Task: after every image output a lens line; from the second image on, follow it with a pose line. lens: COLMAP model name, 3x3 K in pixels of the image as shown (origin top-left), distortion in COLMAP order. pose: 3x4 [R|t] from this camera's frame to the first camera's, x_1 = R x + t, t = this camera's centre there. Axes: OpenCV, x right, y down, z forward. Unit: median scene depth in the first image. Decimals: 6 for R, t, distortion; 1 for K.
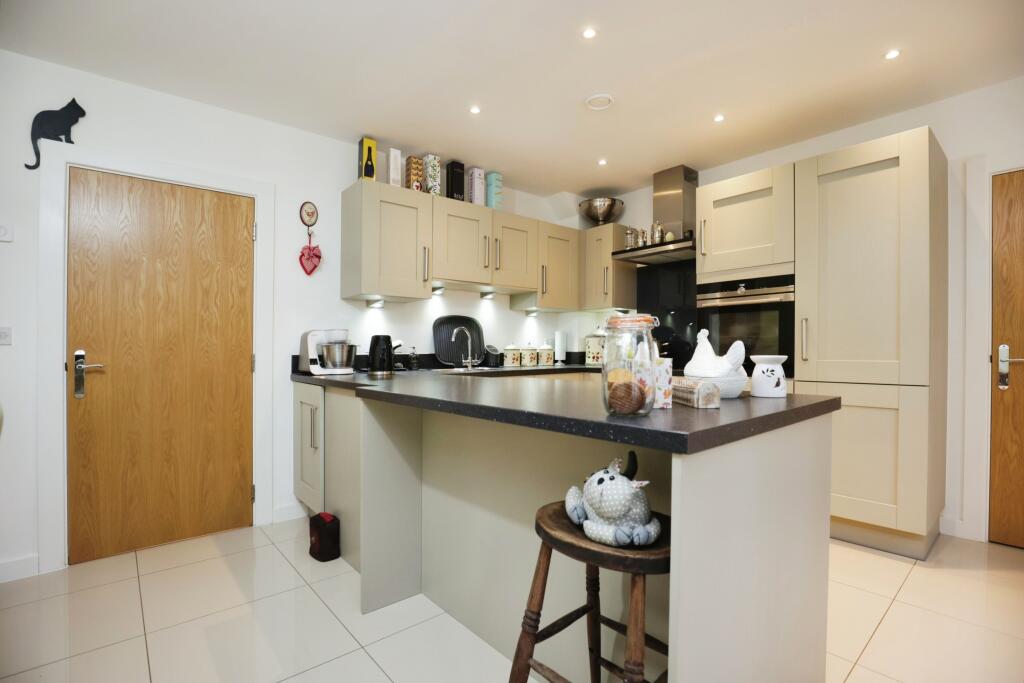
lens RADIAL K [[473.3, 0, 517.8], [0, 473.3, 354.8], [0, 0, 1]] dist [-0.019171, 0.000651]
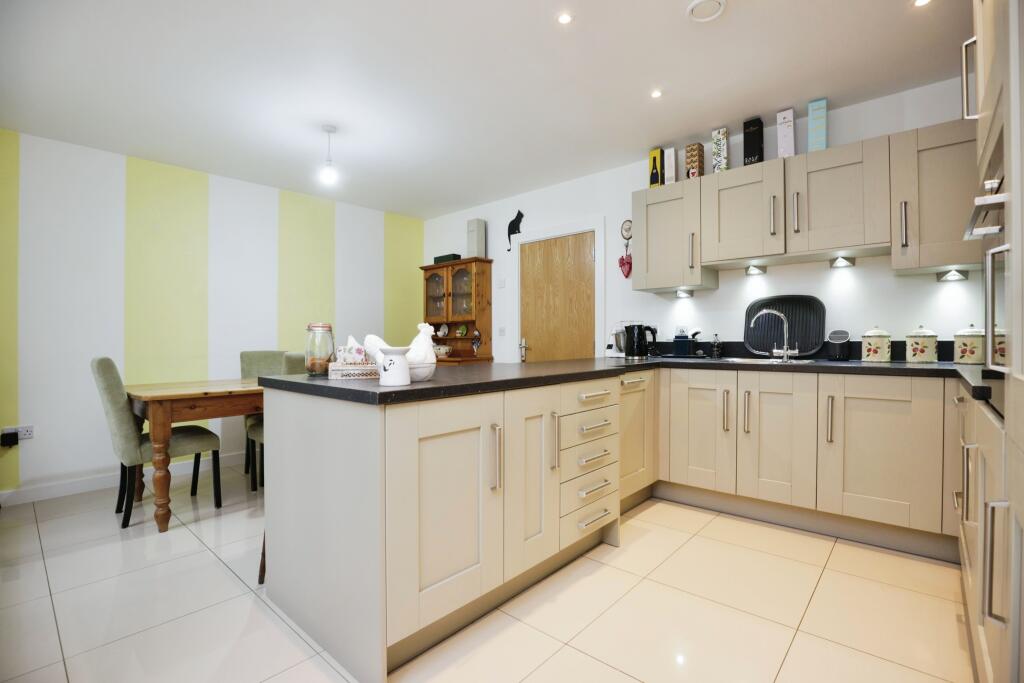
lens RADIAL K [[471.4, 0, 512.0], [0, 471.4, 341.5], [0, 0, 1]] dist [-0.025953, 0.000106]
pose [[0.135044, 0.011518, -0.990773, 0.689876], [-0.003230, 0.999932, 0.011184, -0.011366], [0.990834, 0.001689, 0.135072, 0.470032]]
